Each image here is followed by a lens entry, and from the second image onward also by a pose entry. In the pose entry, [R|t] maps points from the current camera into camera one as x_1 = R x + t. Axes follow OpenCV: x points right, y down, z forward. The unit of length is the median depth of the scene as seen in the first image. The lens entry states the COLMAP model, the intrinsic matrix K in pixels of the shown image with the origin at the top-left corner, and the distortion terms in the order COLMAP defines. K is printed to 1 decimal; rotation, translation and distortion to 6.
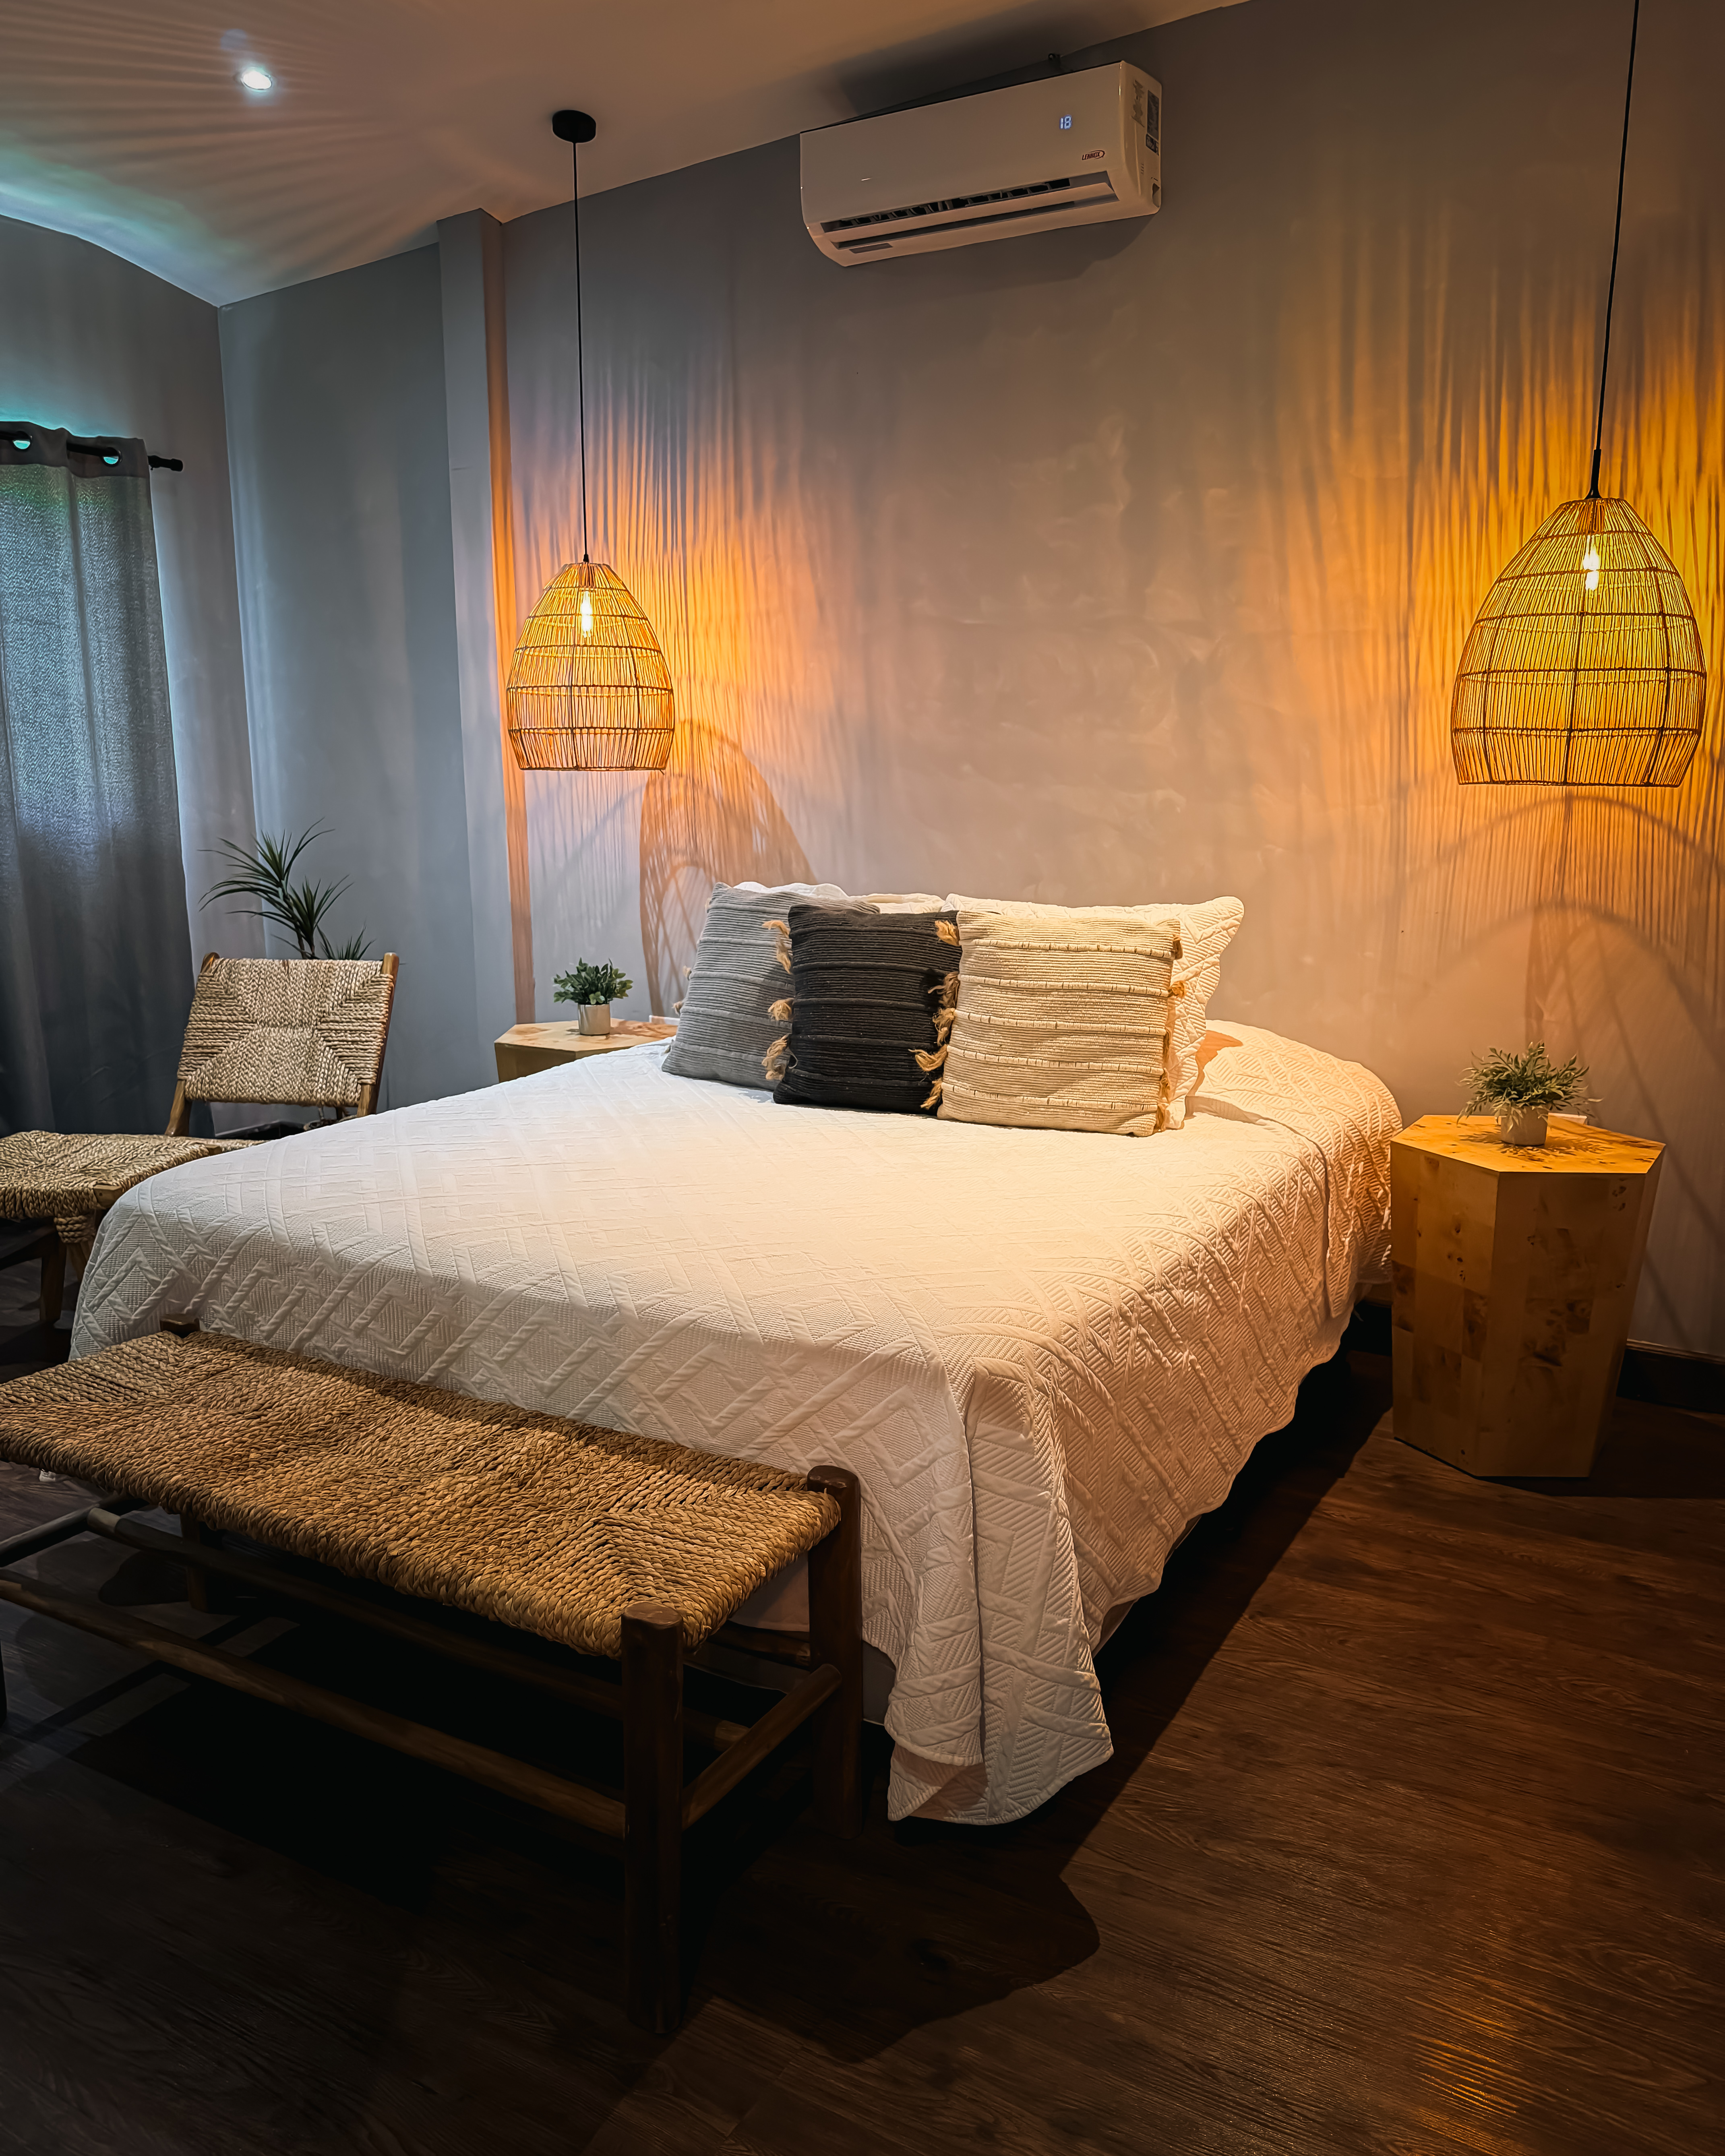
lens RADIAL K [[1686.9, 0, 864.0], [0, 1686.9, 1077.1], [0, 0, 1]] dist [-0.008198, -0.011707]
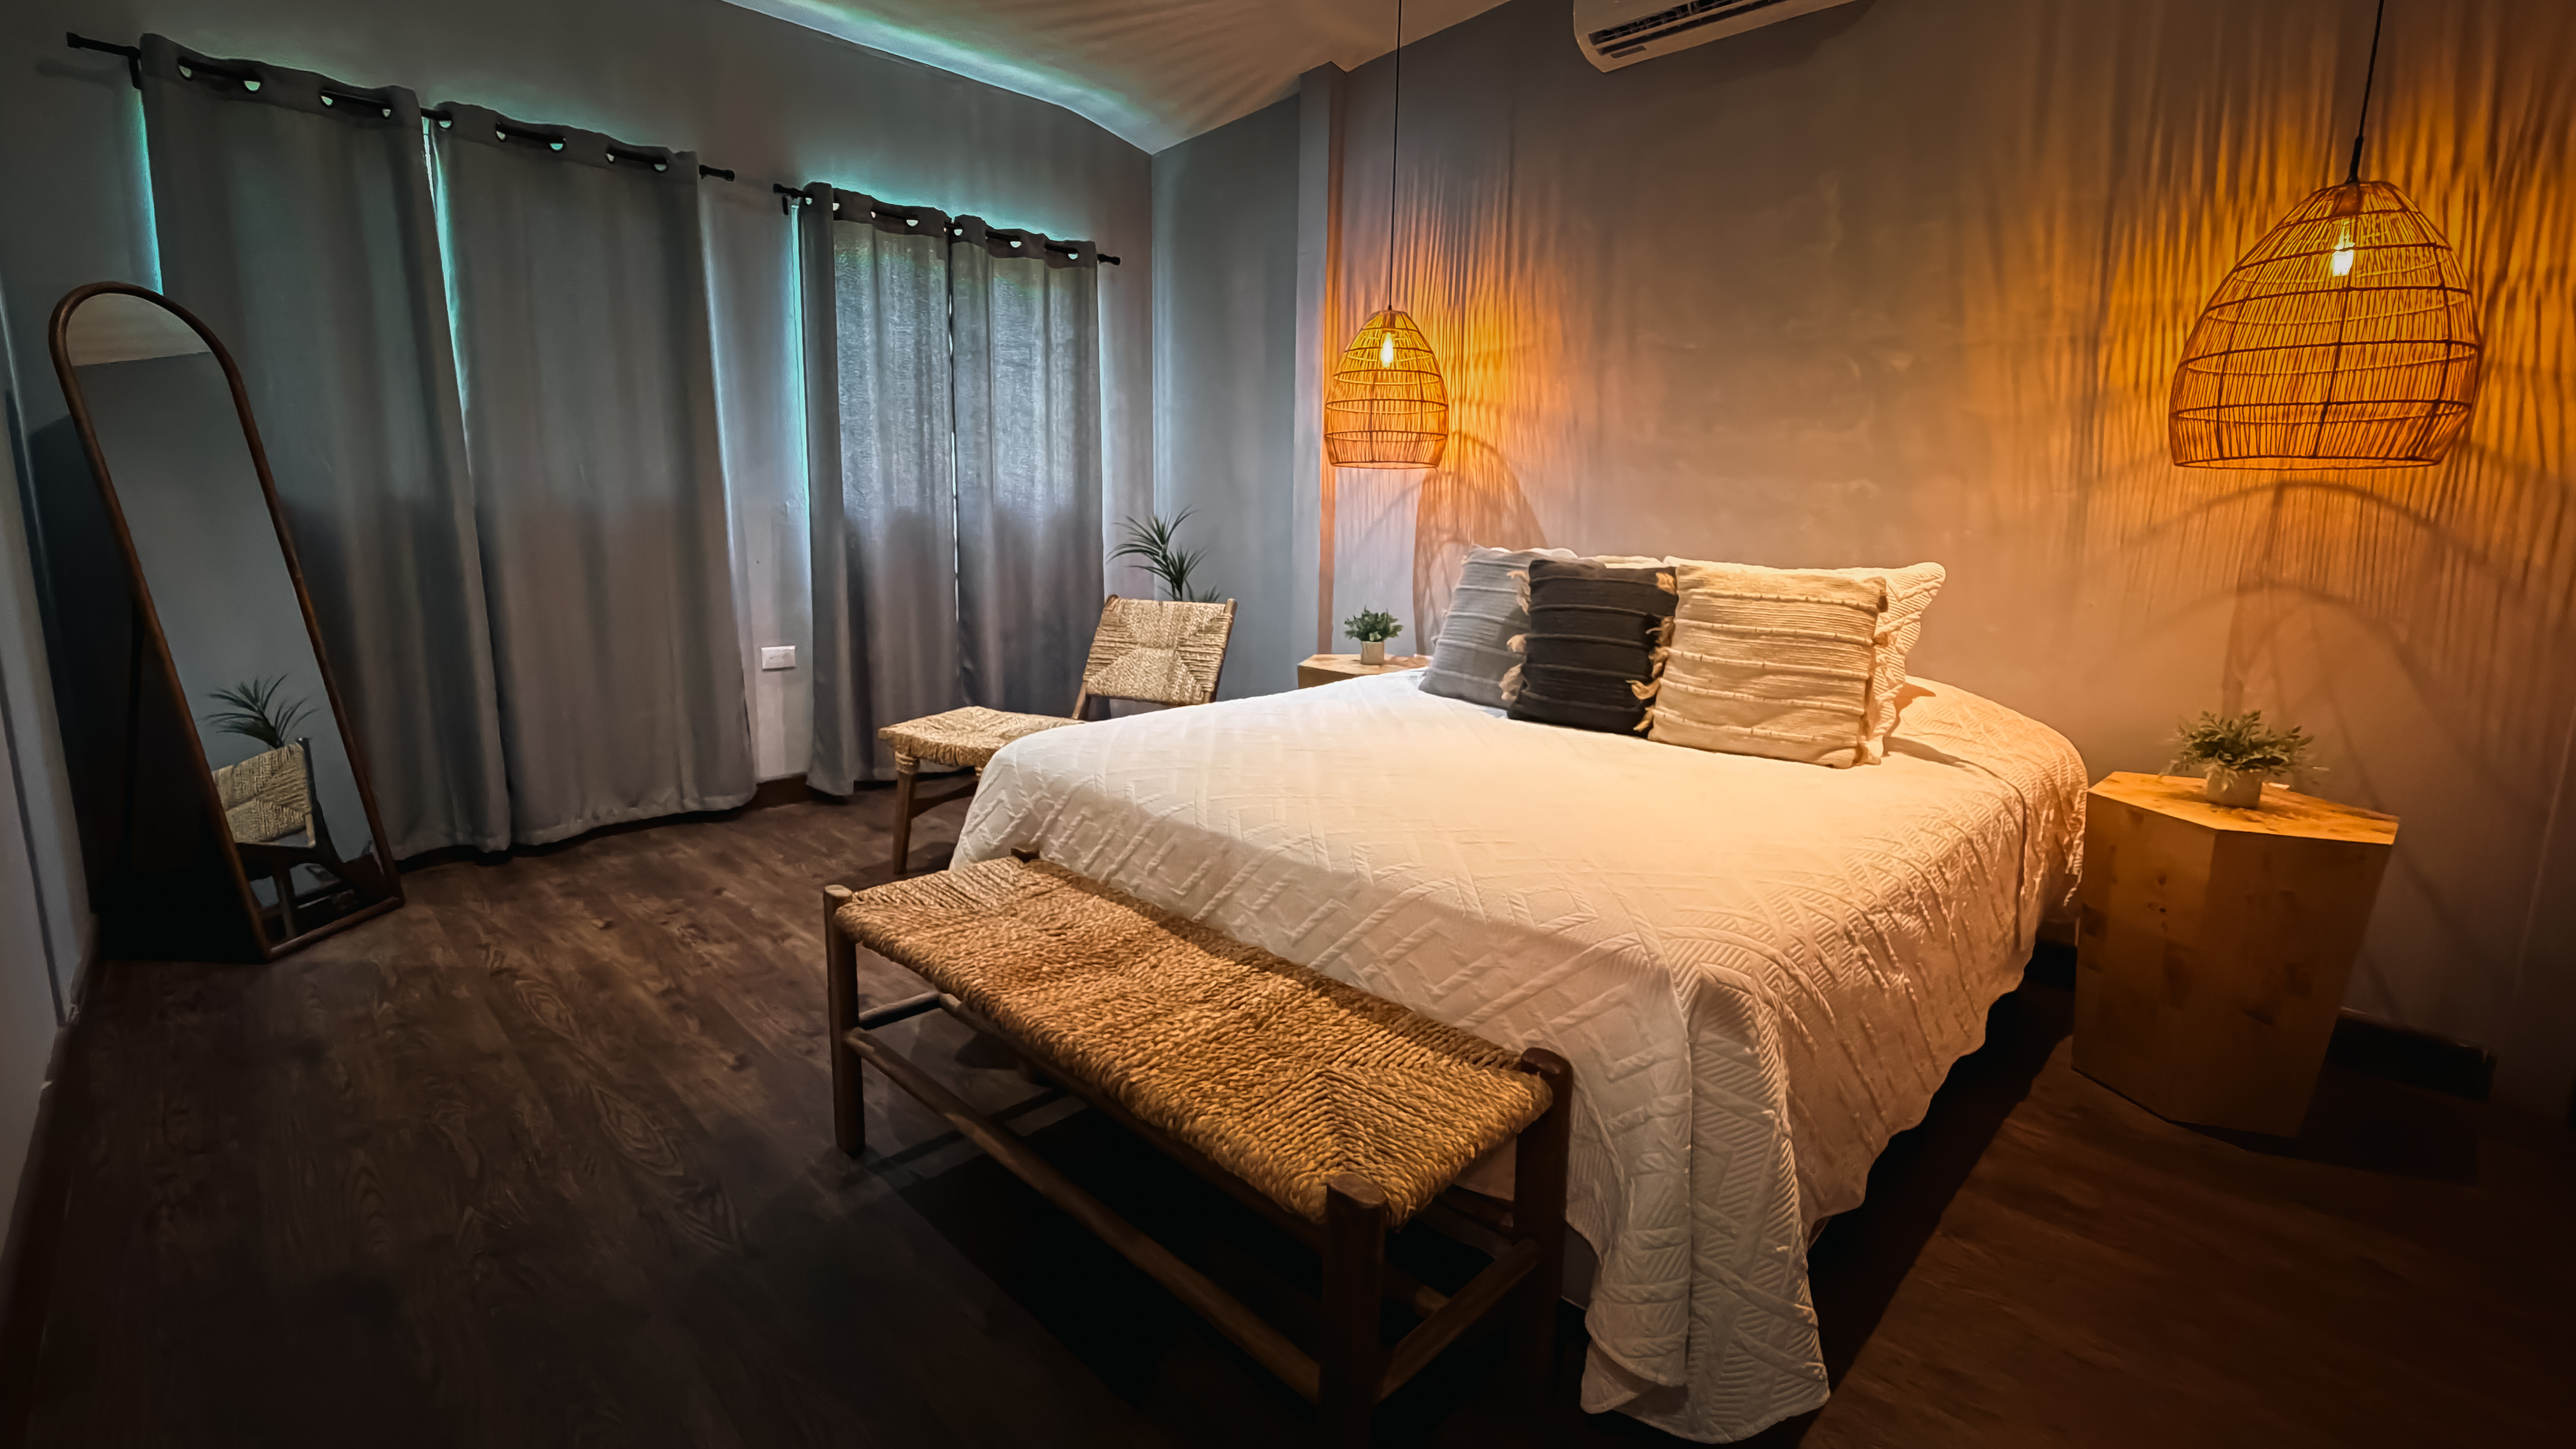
lens RADIAL K [[1078.0, 0, 1292.3], [0, 1078.0, 681.0], [0, 0, 1]] dist [0.001473, -0.000470]
pose [[0.967362, 0.059095, -0.246411, -0.013607], [-0.068939, 0.997123, -0.031506, 0.024582], [0.243840, 0.047464, 0.968653, 0.210520]]
